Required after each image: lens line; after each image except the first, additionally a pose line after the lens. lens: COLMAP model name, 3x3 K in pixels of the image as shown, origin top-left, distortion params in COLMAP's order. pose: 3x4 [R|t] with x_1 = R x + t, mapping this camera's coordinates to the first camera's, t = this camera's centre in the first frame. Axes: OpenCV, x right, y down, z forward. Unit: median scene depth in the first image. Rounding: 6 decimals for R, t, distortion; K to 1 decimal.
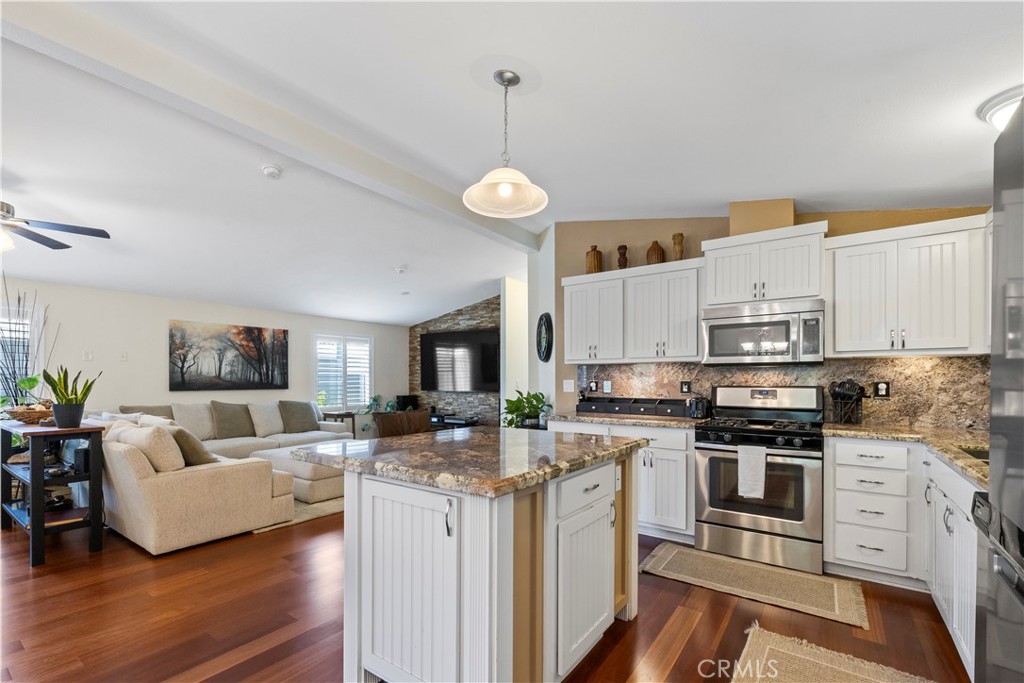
lens RADIAL K [[436.5, 0, 516.5], [0, 436.5, 378.8], [0, 0, 1]] dist [0.007942, -0.002183]
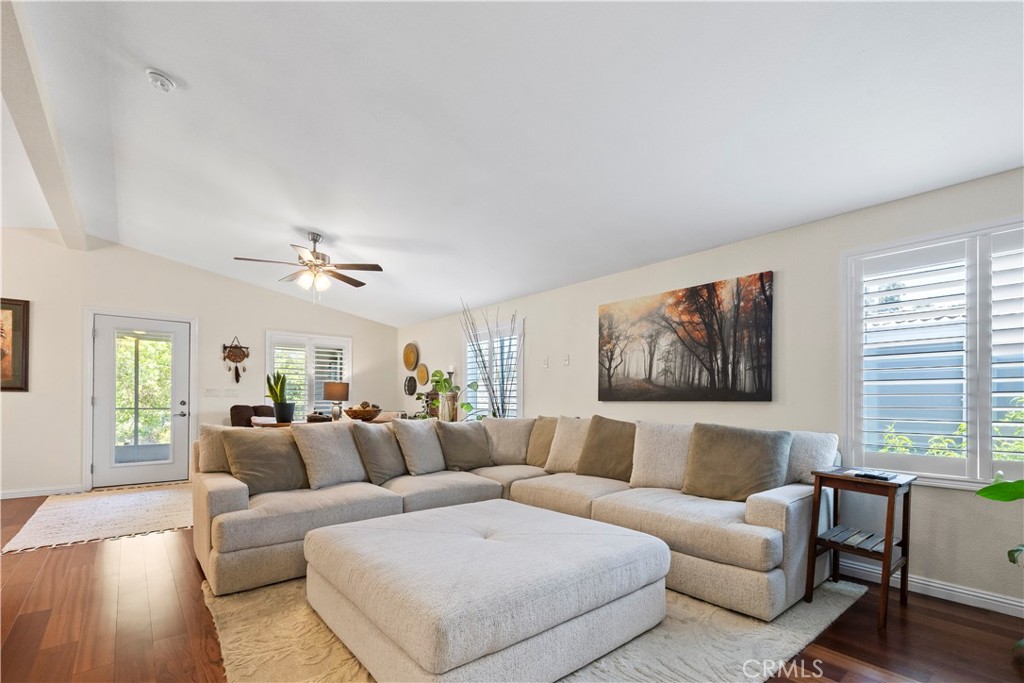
lens RADIAL K [[436.5, 0, 486.5], [0, 436.5, 398.2], [0, 0, 1]] dist [0.007942, -0.002183]
pose [[-0.251285, -0.007518, -0.967884, -0.012582], [-0.004382, 0.999968, -0.006630, 0.024920], [0.967903, 0.002575, -0.251310, 0.847163]]
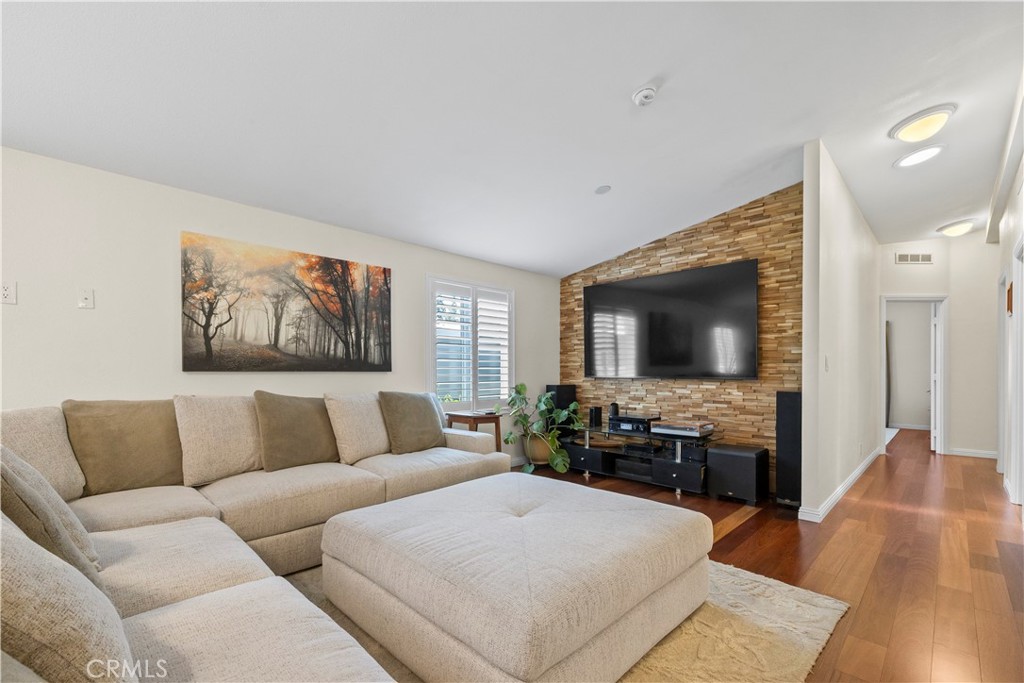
lens RADIAL K [[436.5, 0, 520.6], [0, 436.5, 375.8], [0, 0, 1]] dist [0.007942, -0.002183]
pose [[0.989533, 0.003742, -0.144255, -0.276289], [-0.002042, 0.999927, 0.011928, 0.022341], [0.144289, -0.011509, 0.989469, 0.465237]]
